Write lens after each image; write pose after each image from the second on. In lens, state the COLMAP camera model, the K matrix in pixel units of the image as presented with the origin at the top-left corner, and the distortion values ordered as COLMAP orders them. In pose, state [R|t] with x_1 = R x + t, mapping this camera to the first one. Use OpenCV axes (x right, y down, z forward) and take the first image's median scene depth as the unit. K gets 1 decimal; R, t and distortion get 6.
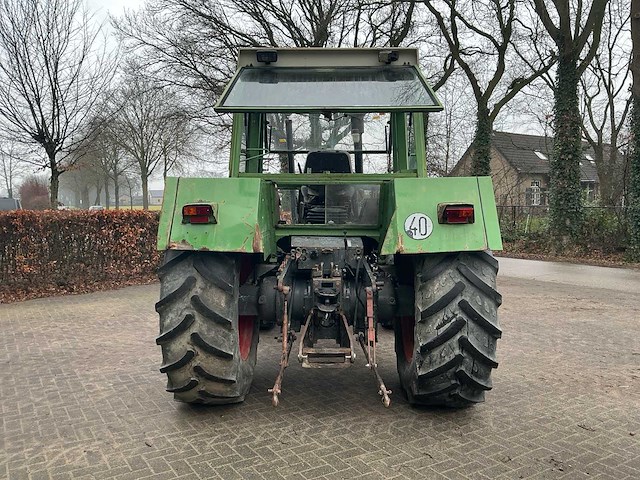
lens RADIAL K [[530.7, 0, 319.2], [0, 530.7, 235.9], [0, 0, 1]] dist [0.100690, -0.197742]
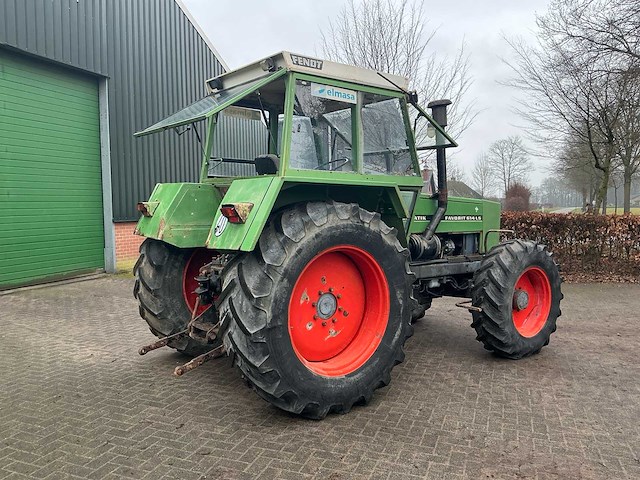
lens RADIAL K [[530.7, 0, 318.3], [0, 530.7, 235.3], [0, 0, 1]] dist [0.100690, -0.197742]
pose [[0.617630, 0.051182, -0.784801, 1.000561], [-0.052967, 0.998322, 0.023422, -0.027832], [0.784683, 0.027102, 0.619304, 0.413829]]
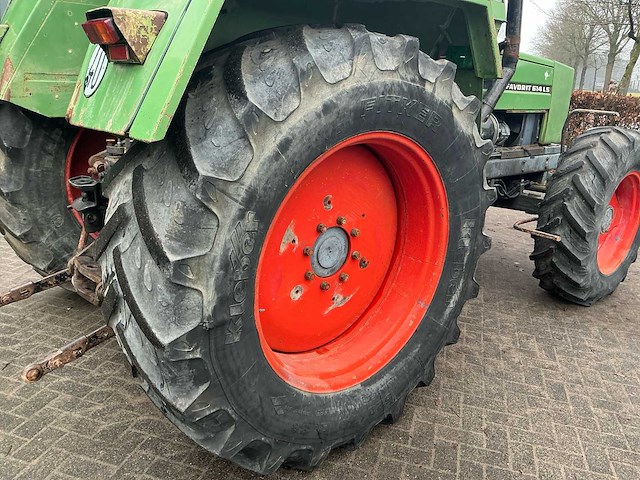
lens RADIAL K [[530.7, 0, 318.8], [0, 530.7, 239.7], [0, 0, 1]] dist [0.100690, -0.197742]
pose [[0.665297, 0.258165, -0.700522, 0.579970], [-0.099938, 0.960660, 0.259122, -0.013495], [0.739860, -0.102384, 0.664925, 0.703086]]
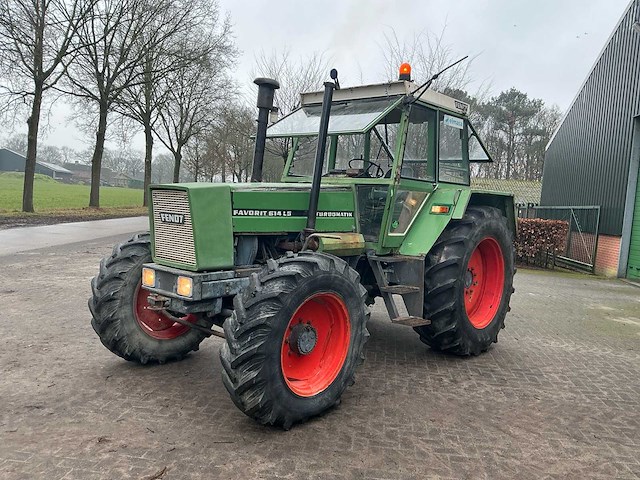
lens RADIAL K [[530.7, 0, 316.4], [0, 530.7, 237.2], [0, 0, 1]] dist [0.100690, -0.197742]
pose [[-0.764604, -0.089700, 0.638228, -0.786992], [-0.021937, 0.993316, 0.113326, -0.137140], [-0.644127, 0.072649, -0.761460, 2.362970]]
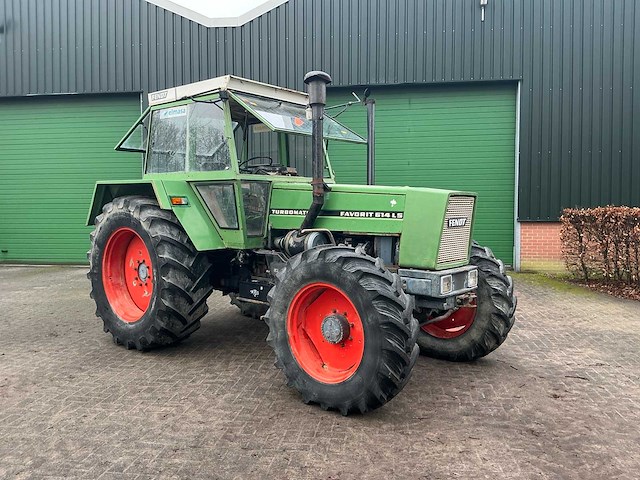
lens RADIAL K [[530.7, 0, 321.1], [0, 530.7, 237.6], [0, 0, 1]] dist [0.100690, -0.197742]
pose [[-0.637517, 0.046151, -0.769052, 1.000943], [-0.044749, 0.994301, 0.096763, -0.115613], [0.769135, 0.096102, -0.631819, 2.250837]]
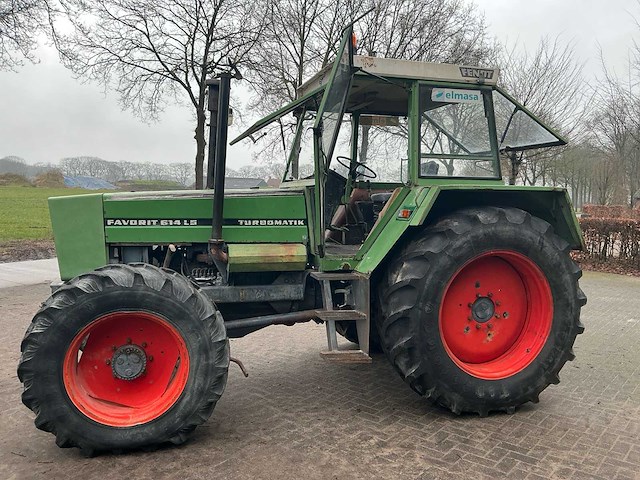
lens RADIAL K [[530.7, 0, 319.2], [0, 530.7, 238.2], [0, 0, 1]] dist [0.100690, -0.197742]
pose [[-0.307703, -0.073076, 0.948672, -1.066517], [0.034496, 0.995534, 0.087874, -0.111023], [-0.950857, 0.059765, -0.303808, 1.645194]]
